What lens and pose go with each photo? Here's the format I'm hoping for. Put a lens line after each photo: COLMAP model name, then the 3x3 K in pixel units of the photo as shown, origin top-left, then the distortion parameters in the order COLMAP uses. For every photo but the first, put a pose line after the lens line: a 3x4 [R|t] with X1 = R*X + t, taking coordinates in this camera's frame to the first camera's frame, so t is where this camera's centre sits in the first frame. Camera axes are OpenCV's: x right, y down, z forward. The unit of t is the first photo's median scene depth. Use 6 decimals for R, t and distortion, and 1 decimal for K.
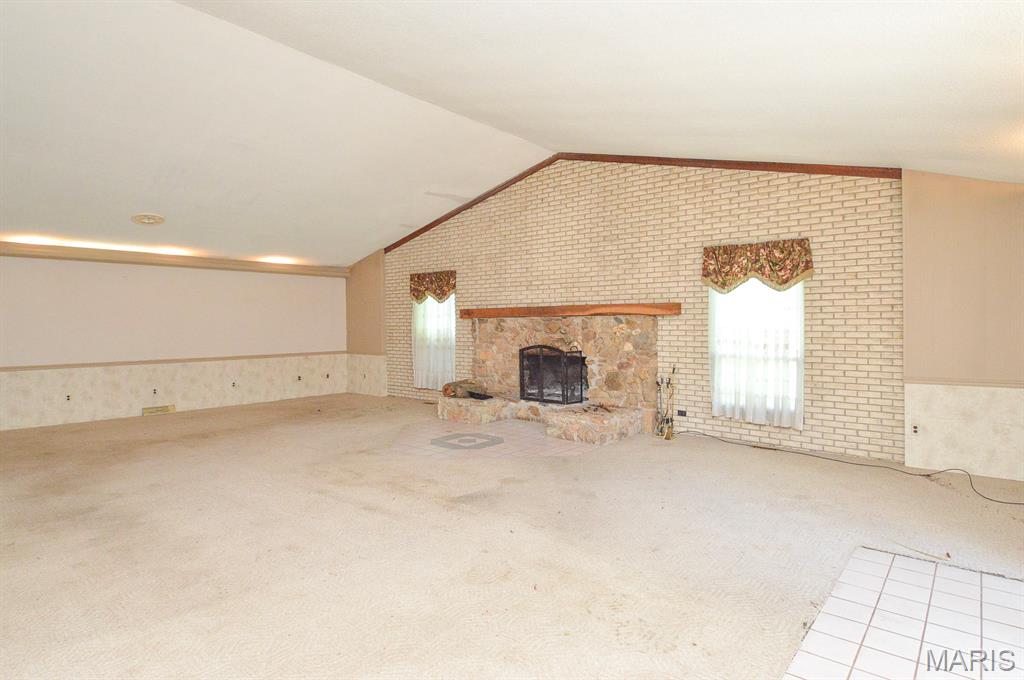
lens RADIAL K [[542.1, 0, 504.4], [0, 542.1, 316.3], [0, 0, 1]] dist [0.017713, -0.023581]
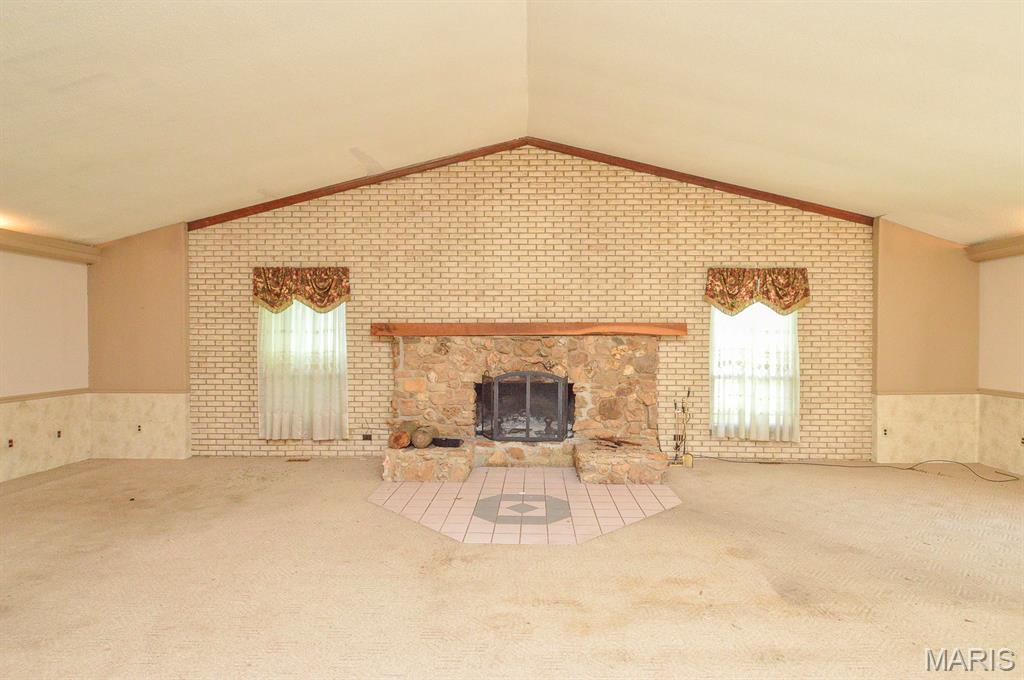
lens RADIAL K [[542.1, 0, 511.7], [0, 542.1, 341.0], [0, 0, 1]] dist [0.017713, -0.023581]
pose [[0.779860, 0.006132, 0.625924, -0.493392], [-0.013420, 0.999886, 0.006925, 0.003856], [-0.625810, -0.013801, 0.779853, 0.420292]]
